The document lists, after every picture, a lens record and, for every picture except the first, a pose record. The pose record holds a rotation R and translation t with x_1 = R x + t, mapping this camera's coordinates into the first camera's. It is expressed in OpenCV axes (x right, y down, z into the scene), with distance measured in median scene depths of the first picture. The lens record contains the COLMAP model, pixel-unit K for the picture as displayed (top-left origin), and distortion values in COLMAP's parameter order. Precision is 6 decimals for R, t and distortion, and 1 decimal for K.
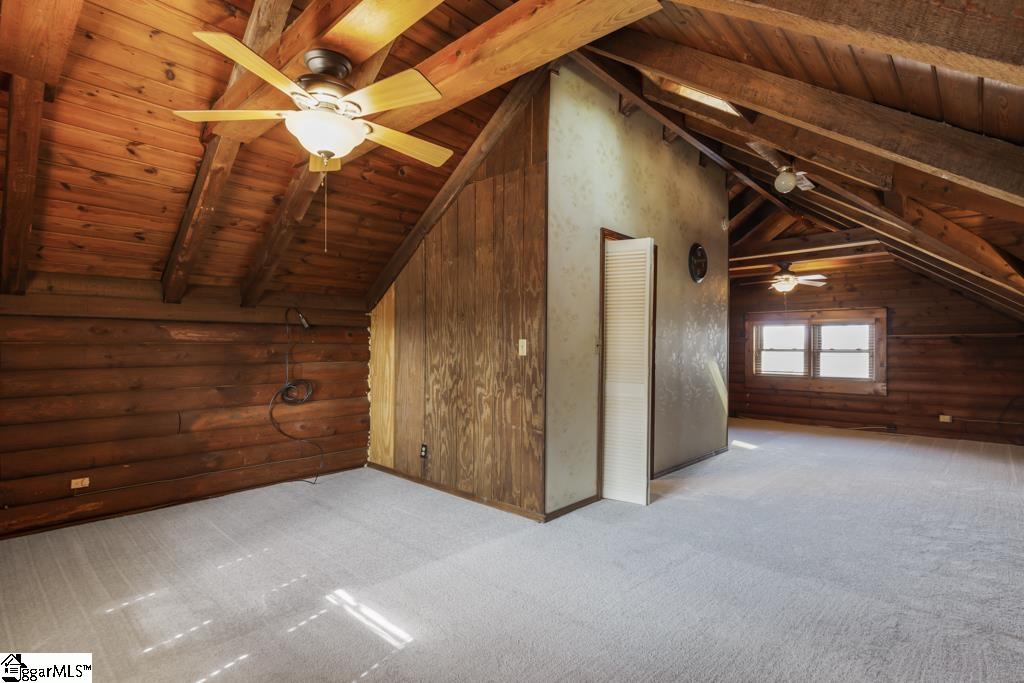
lens RADIAL K [[501.3, 0, 514.5], [0, 501.3, 349.6], [0, 0, 1]] dist [0.023776, 0.000194]
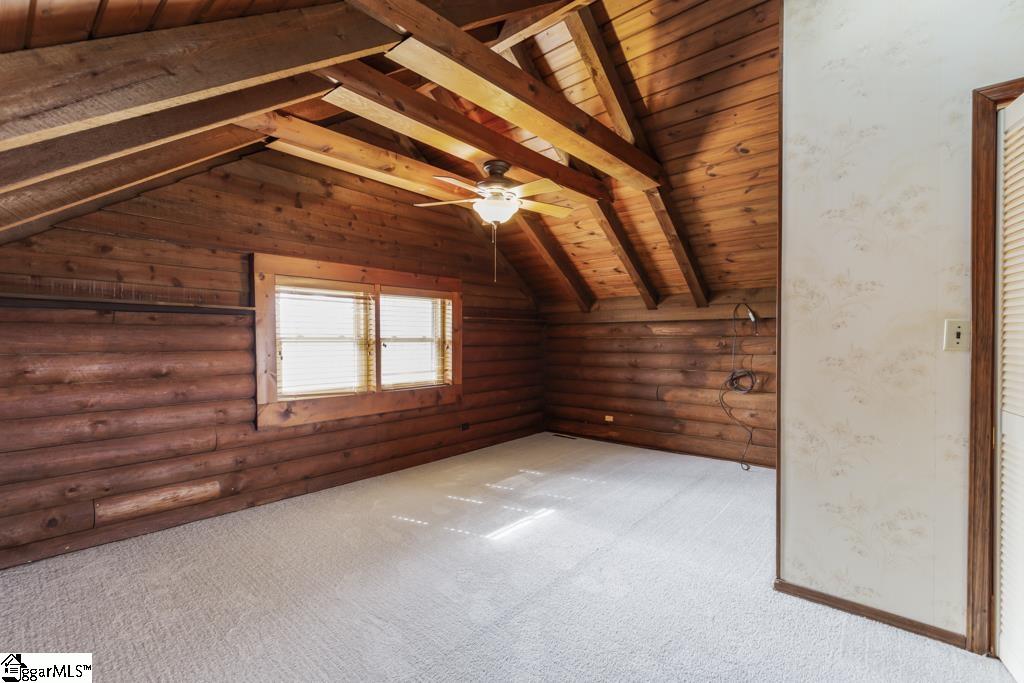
lens RADIAL K [[455.7, 0, 512.0], [0, 455.7, 341.5], [0, 0, 1]] dist [-0.000138, -0.000075]
pose [[0.034447, 0.000548, -0.999406, 1.360521], [-0.005973, 0.999982, 0.000342, 0.003873], [0.999389, 0.005958, 0.034450, 1.231866]]
